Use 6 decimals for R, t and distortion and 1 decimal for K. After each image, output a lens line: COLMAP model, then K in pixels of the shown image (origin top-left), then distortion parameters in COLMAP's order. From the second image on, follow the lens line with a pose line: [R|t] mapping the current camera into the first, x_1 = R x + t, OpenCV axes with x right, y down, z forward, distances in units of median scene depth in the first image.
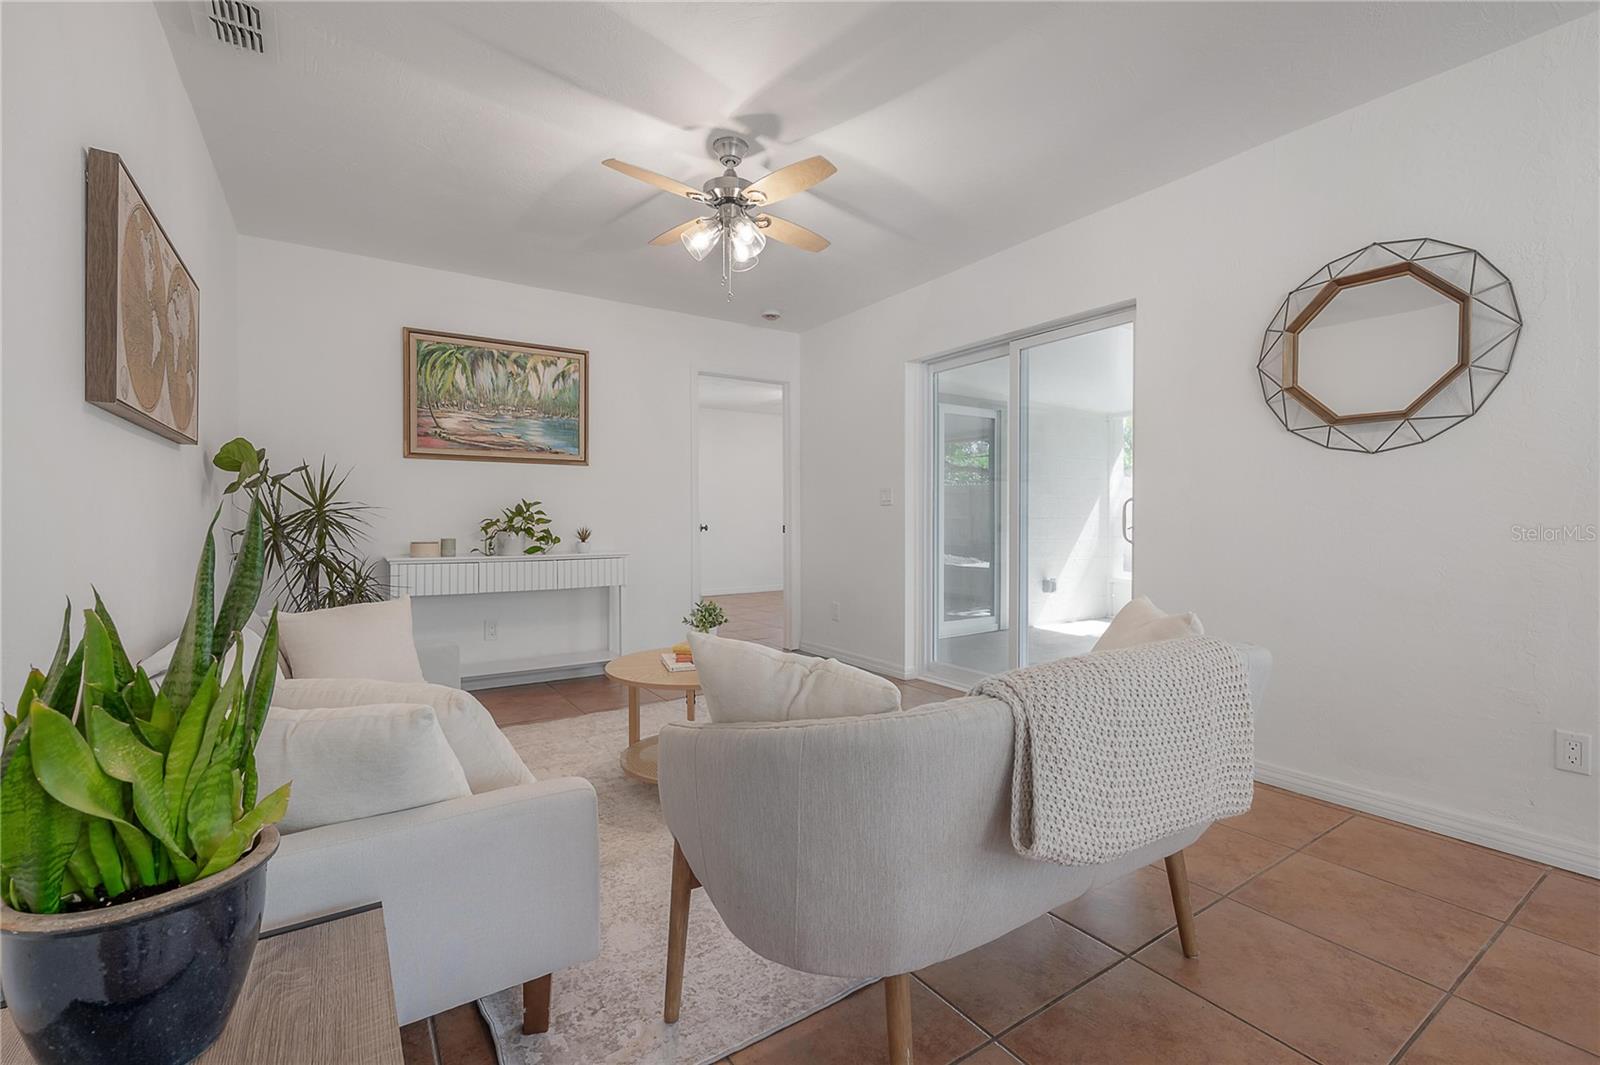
lens RADIAL K [[692.1, 0, 808.5], [0, 692.1, 531.6], [0, 0, 1]] dist [-0.002303, -0.000460]
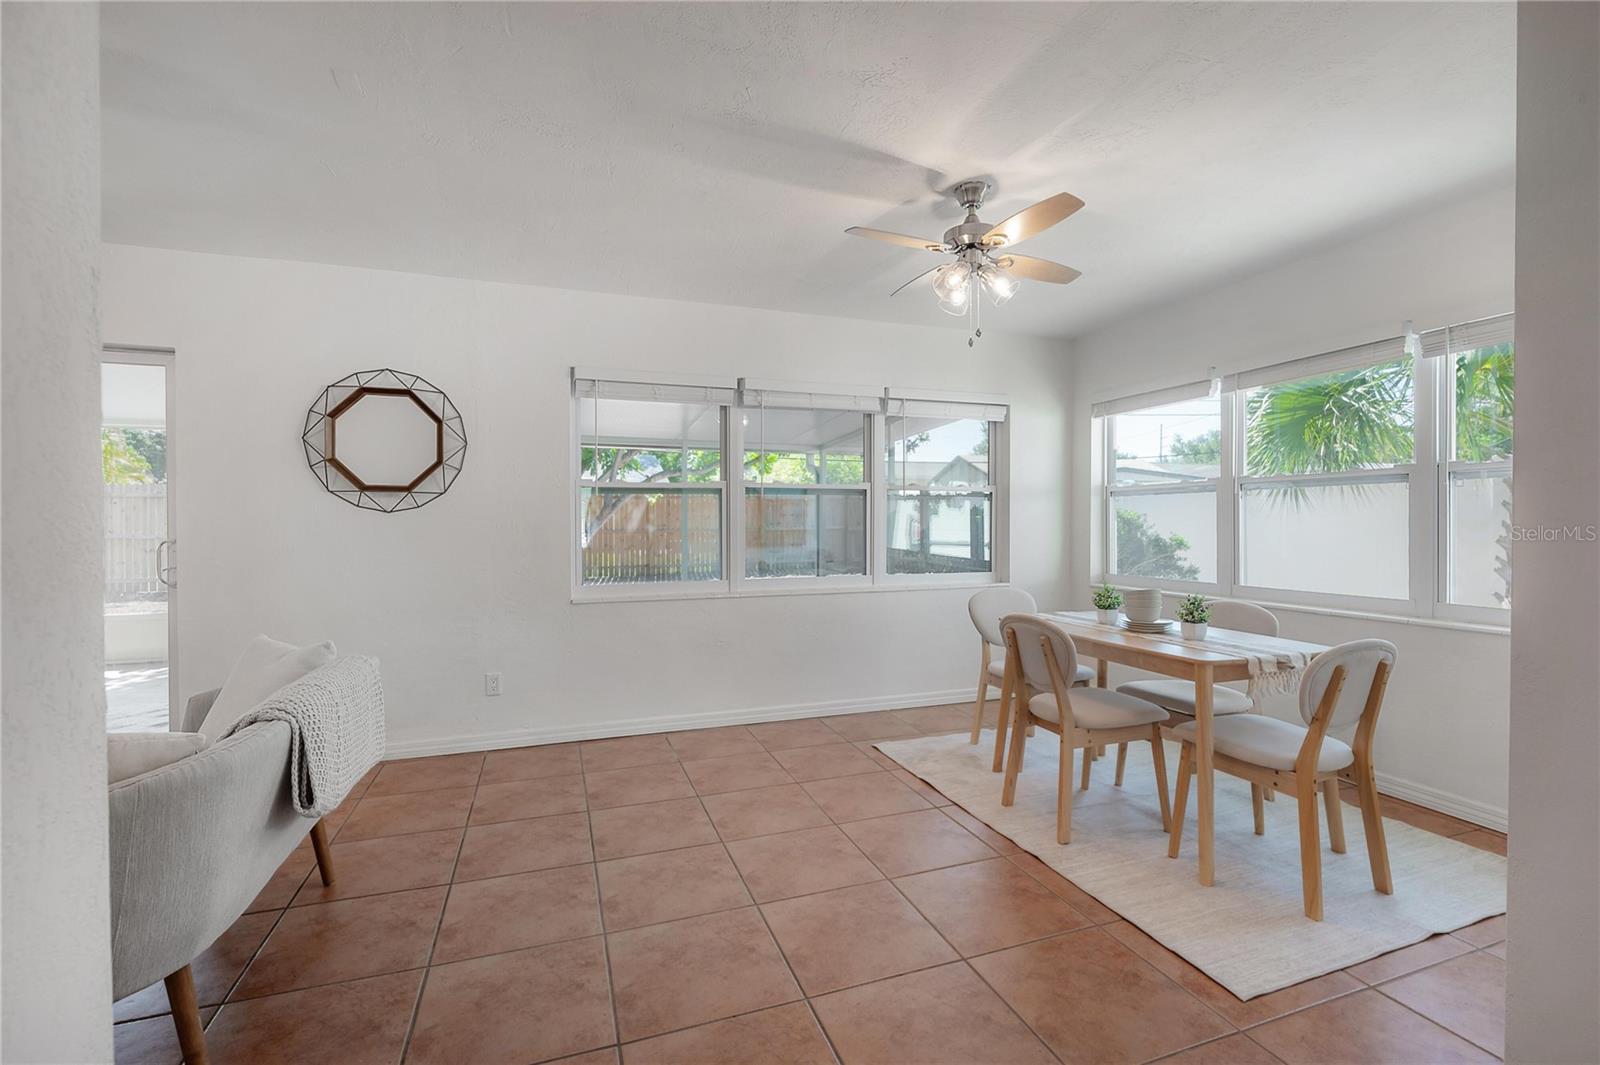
lens RADIAL K [[684.3, 0, 800.0], [0, 684.3, 532.5], [0, 0, 1]] dist [0.000240, -0.000089]
pose [[0.238208, -0.009830, 0.971164, -0.202076], [0.019087, 0.999803, 0.005438, -0.033231], [-0.971027, 0.017241, 0.238349, -0.099511]]
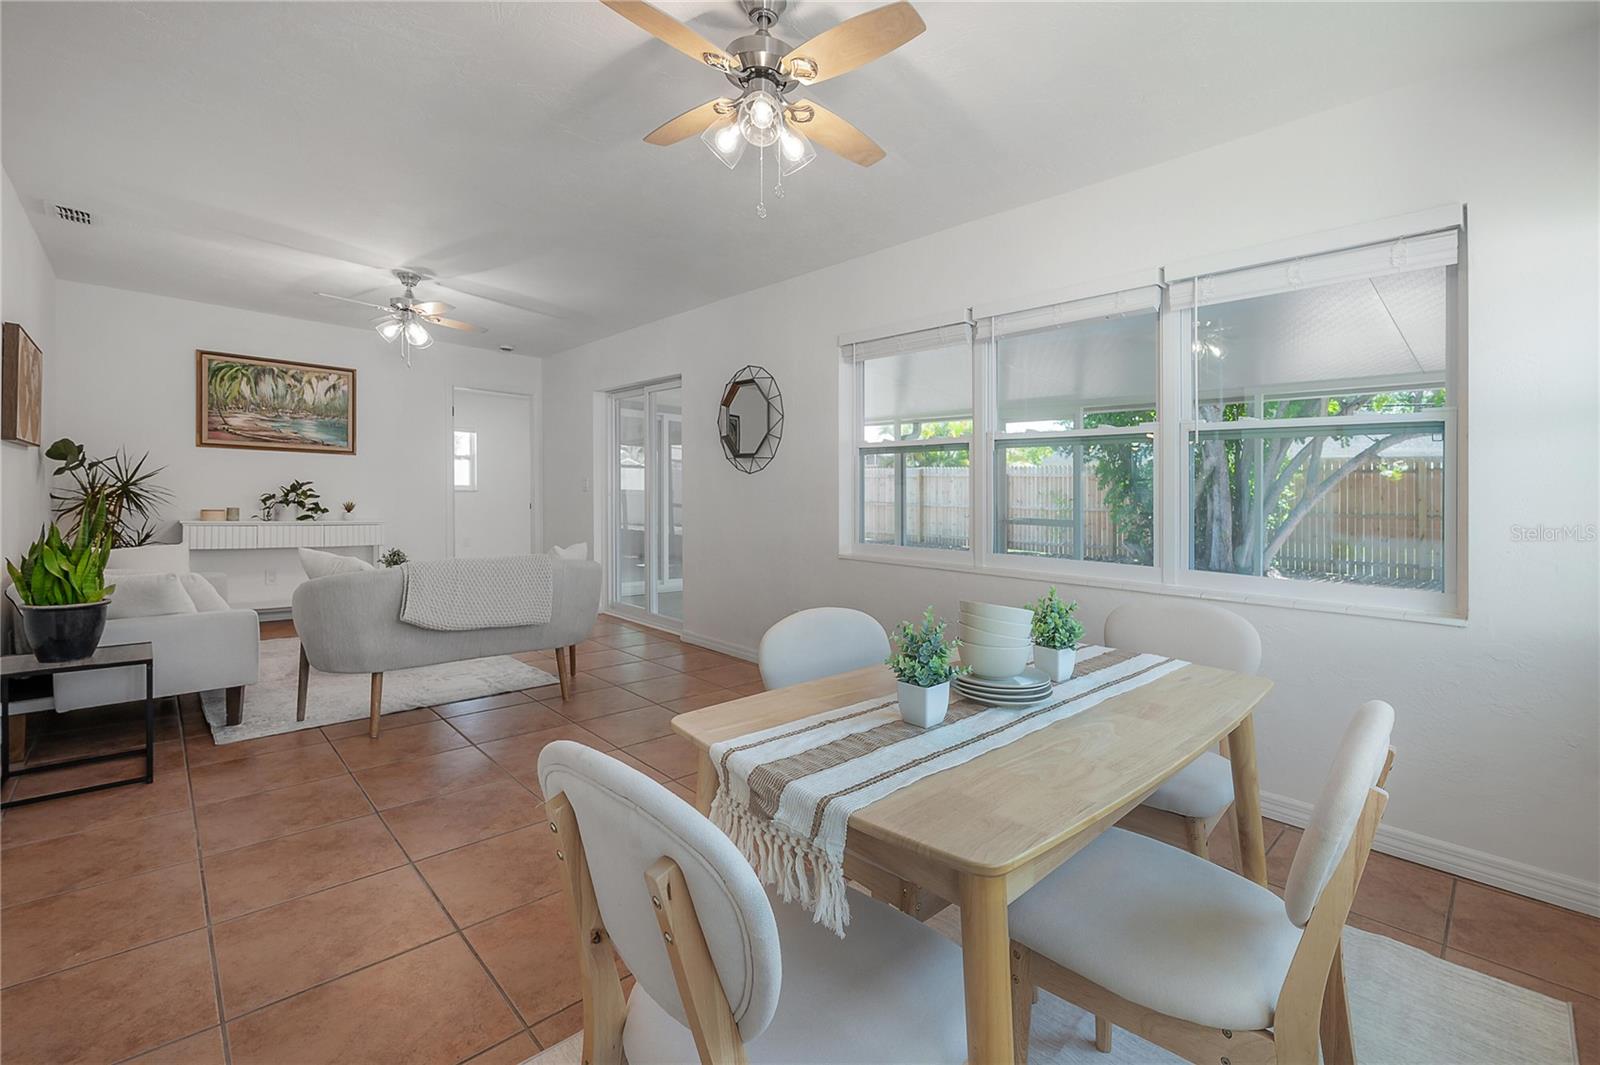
lens RADIAL K [[683.5, 0, 792.4], [0, 683.5, 522.1], [0, 0, 1]] dist [-0.000154, 0.000339]
pose [[0.986978, 0.019249, 0.159698, 0.342046], [-0.021921, 0.999647, 0.014987, -0.005605], [-0.159353, -0.018292, 0.987052, -0.489119]]
